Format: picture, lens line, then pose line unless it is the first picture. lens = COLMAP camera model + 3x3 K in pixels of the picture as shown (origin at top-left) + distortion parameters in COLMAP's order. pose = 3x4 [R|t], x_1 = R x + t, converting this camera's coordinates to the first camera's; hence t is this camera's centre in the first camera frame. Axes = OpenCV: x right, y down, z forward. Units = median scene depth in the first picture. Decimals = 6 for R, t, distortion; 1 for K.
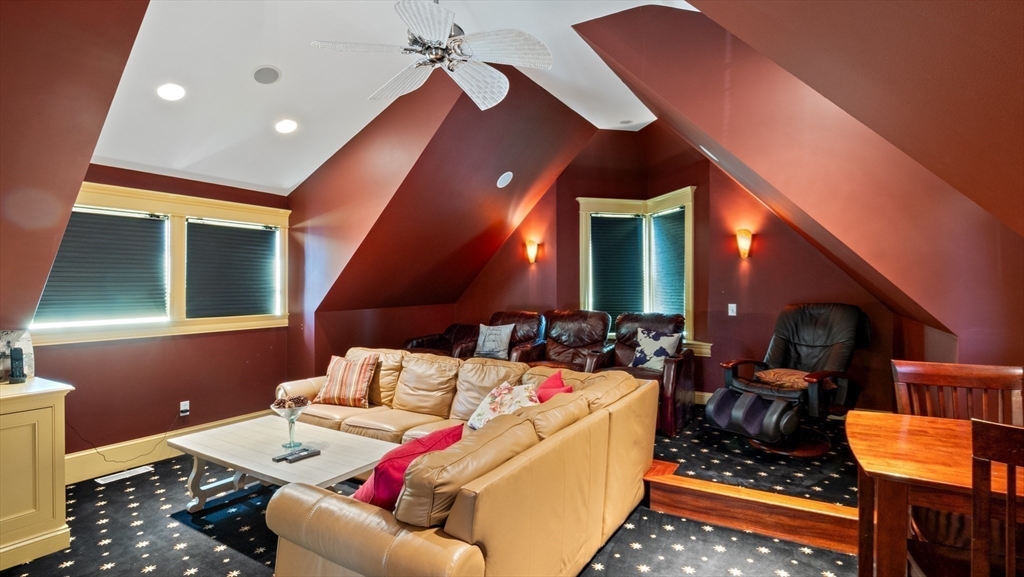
lens RADIAL K [[498.5, 0, 503.1], [0, 498.5, 285.1], [0, 0, 1]] dist [-0.013662, -0.001470]
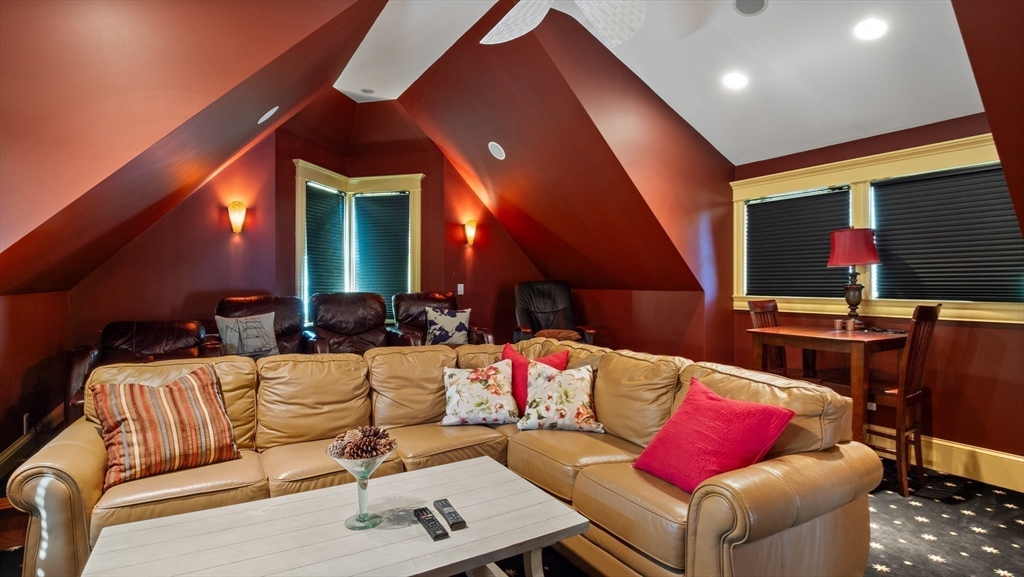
lens RADIAL K [[498.5, 0, 503.1], [0, 498.5, 285.1], [0, 0, 1]] dist [-0.013662, -0.001470]
pose [[0.474974, -0.001205, 0.879999, -0.507004], [-0.006231, 0.999969, 0.004732, 0.034350], [-0.879978, -0.007731, 0.474952, 0.367442]]
